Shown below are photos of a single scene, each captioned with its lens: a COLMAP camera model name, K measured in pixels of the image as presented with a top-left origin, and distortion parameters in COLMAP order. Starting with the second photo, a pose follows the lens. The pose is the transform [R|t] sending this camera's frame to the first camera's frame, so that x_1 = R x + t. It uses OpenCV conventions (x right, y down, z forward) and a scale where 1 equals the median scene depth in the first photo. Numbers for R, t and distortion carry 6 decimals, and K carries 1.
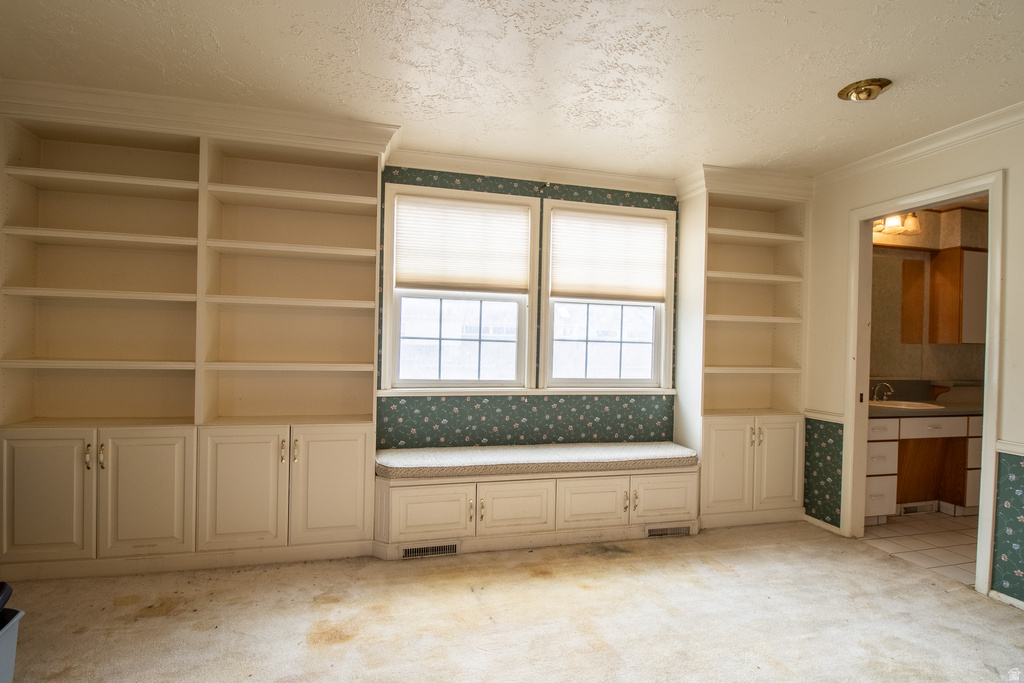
lens RADIAL K [[505.8, 0, 504.8], [0, 505.8, 344.4], [0, 0, 1]] dist [-0.011988, -0.003588]
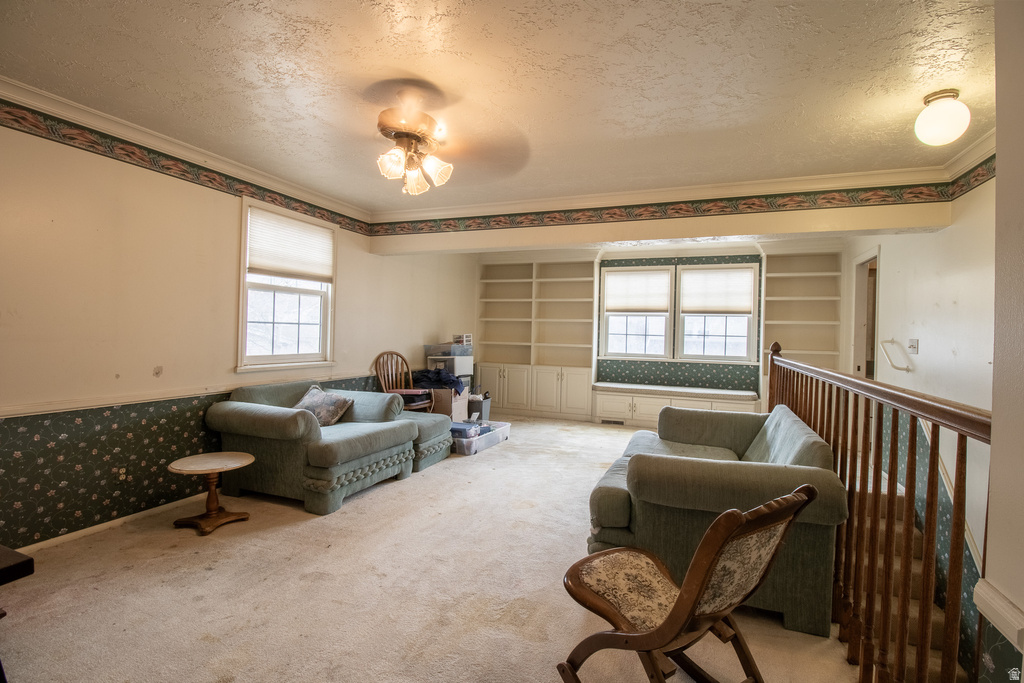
lens RADIAL K [[474.1, 0, 510.6], [0, 474.1, 338.6], [0, 0, 1]] dist [-0.003611, -0.011064]
pose [[0.804253, 0.002219, -0.594282, 0.707124], [-0.007345, 0.999954, -0.006207, 0.024110], [0.594241, 0.009358, 0.804233, -0.978783]]
